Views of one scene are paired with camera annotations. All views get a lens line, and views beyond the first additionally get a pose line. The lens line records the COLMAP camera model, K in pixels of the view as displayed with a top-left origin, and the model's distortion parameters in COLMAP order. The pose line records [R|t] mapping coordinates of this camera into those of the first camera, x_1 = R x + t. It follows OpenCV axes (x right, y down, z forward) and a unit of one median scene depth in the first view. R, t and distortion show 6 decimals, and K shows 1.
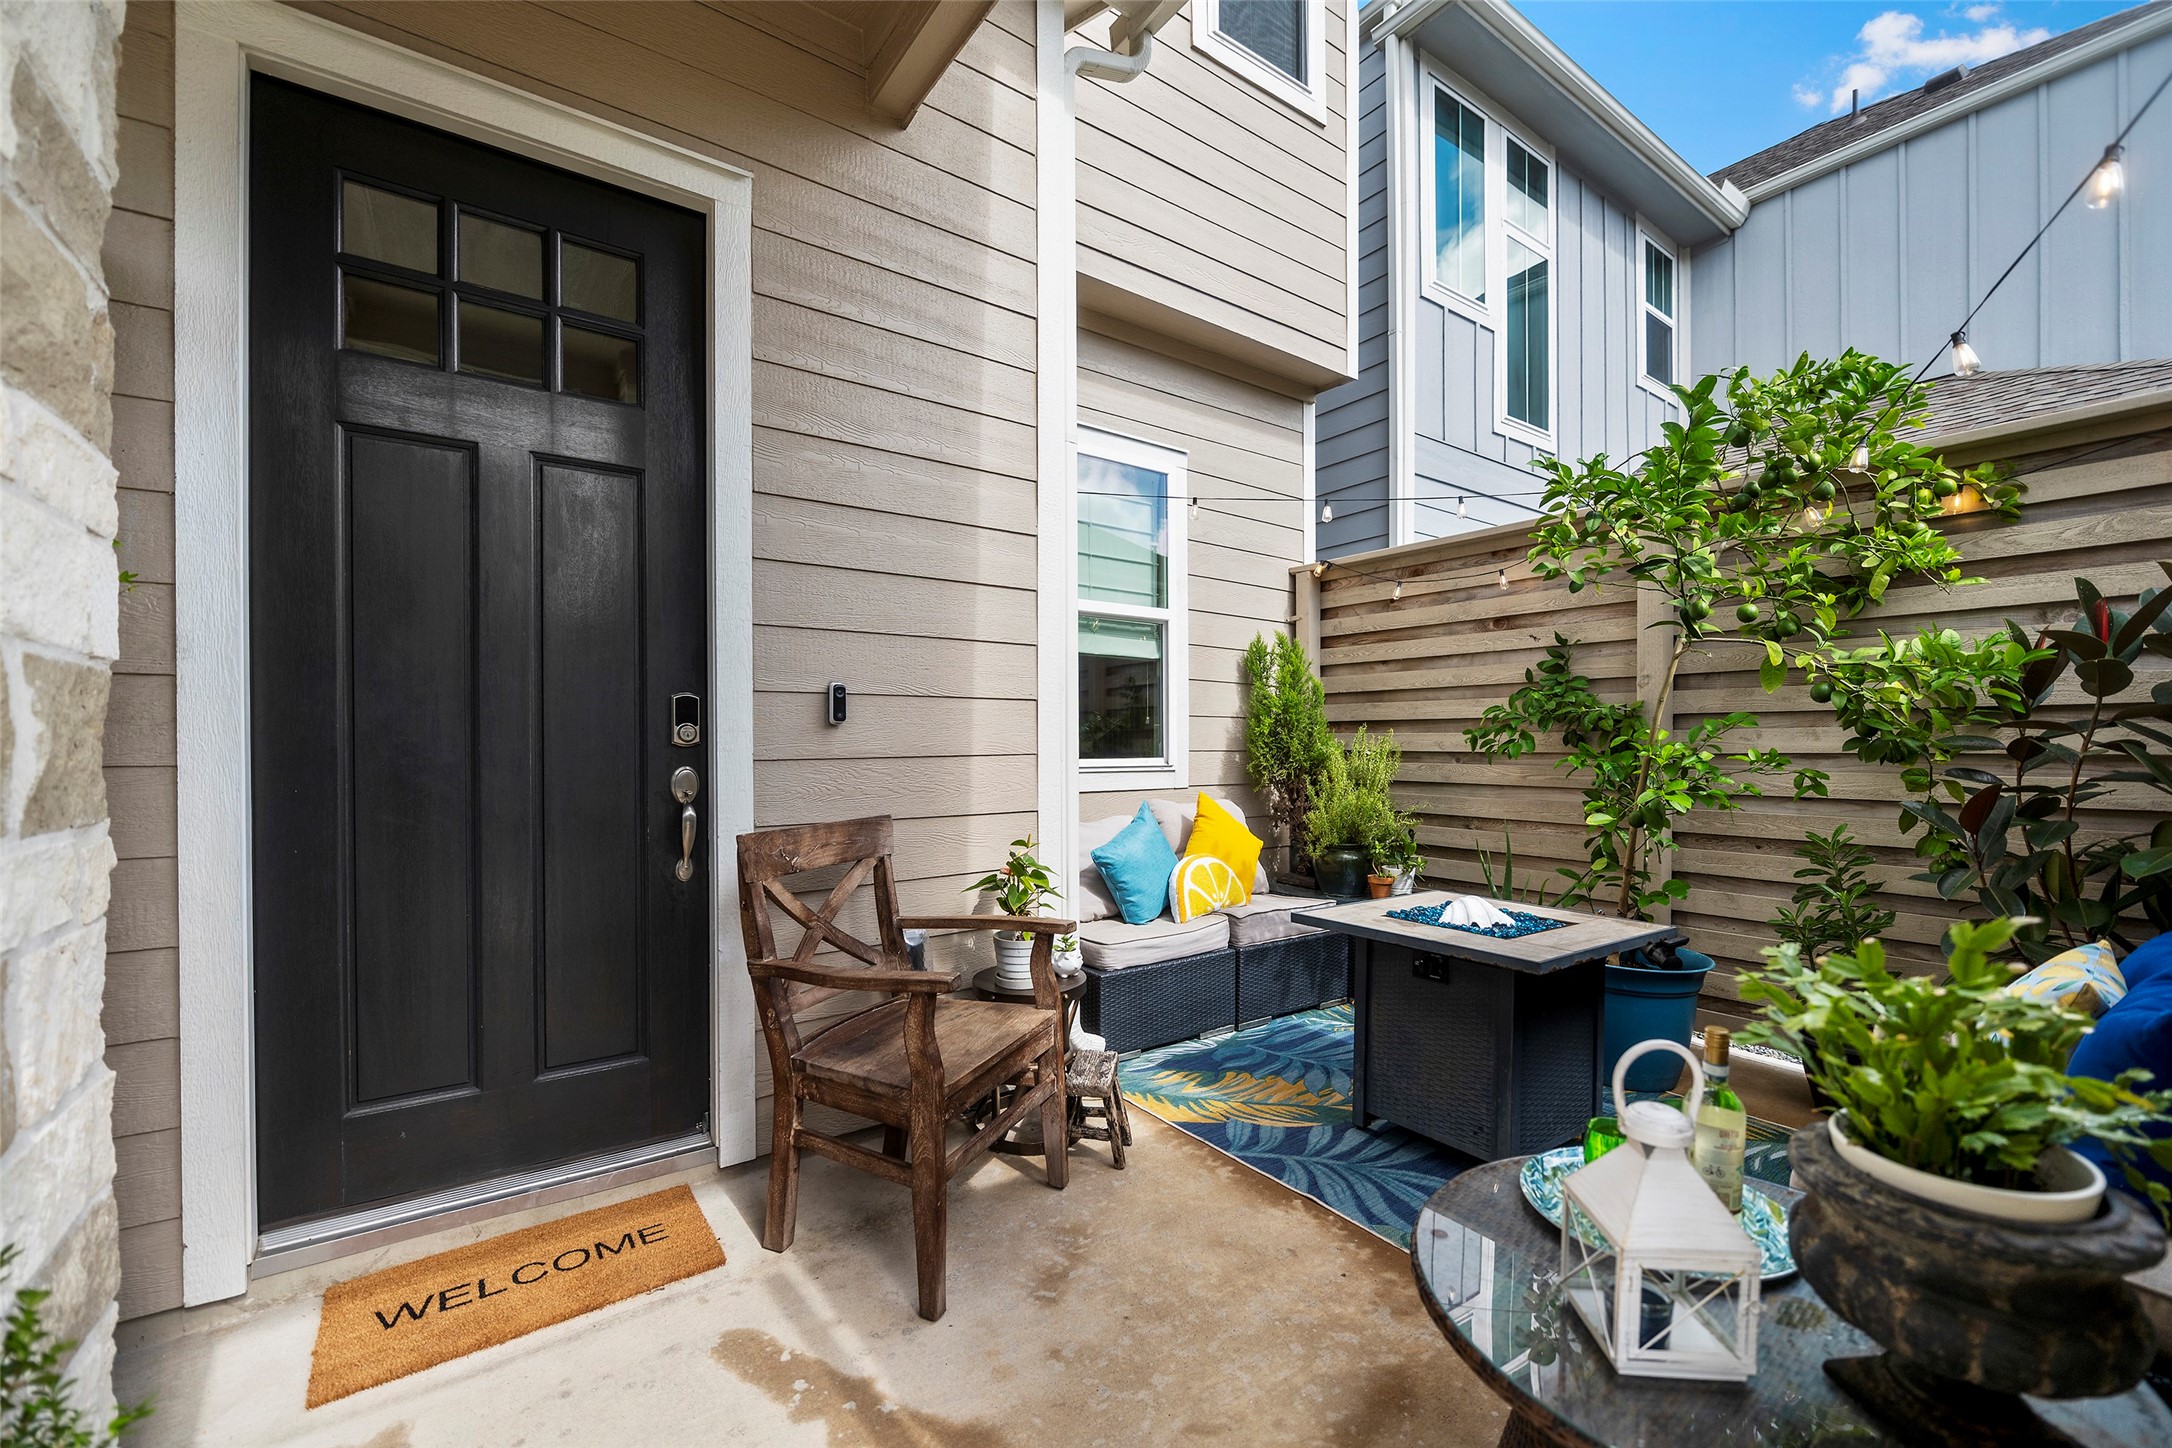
lens RADIAL K [[895.8, 0, 1090.2], [0, 895.8, 763.1], [0, 0, 1]] dist [-0.000948, -0.002488]
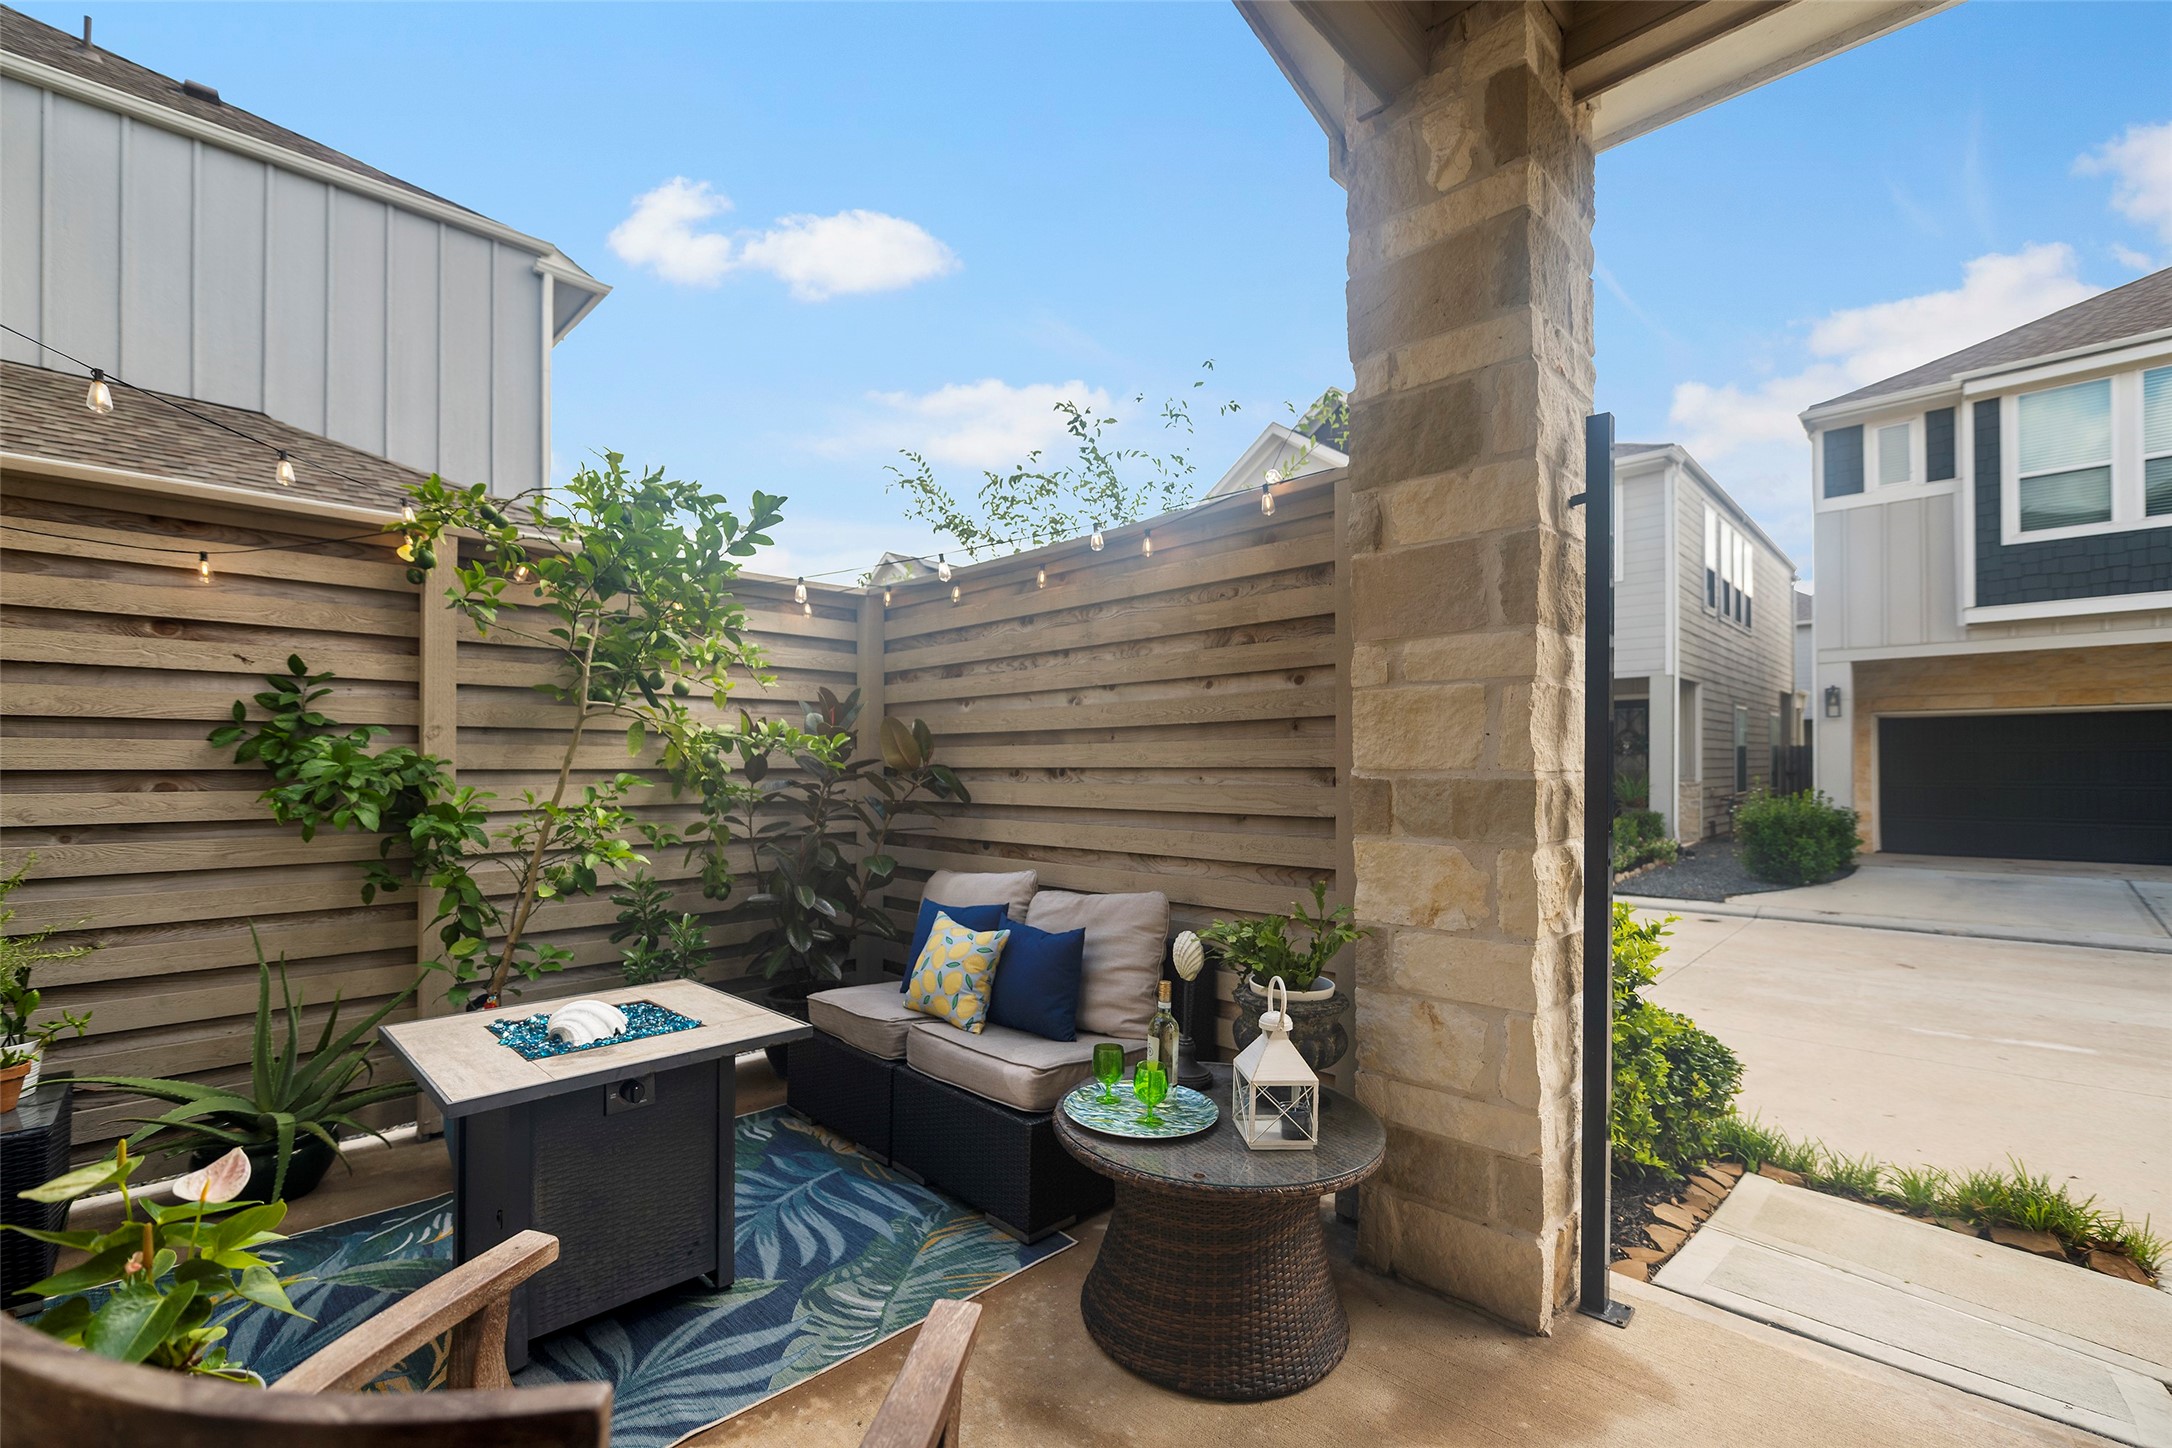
lens RADIAL K [[895.8, 0, 1090.2], [0, 895.8, 763.1], [0, 0, 1]] dist [-0.000948, -0.002488]
pose [[-0.178732, 0.002032, 0.983896, -0.326376], [0.022020, 0.999756, 0.001935, -0.043456], [-0.983651, 0.022011, -0.178733, 0.468200]]
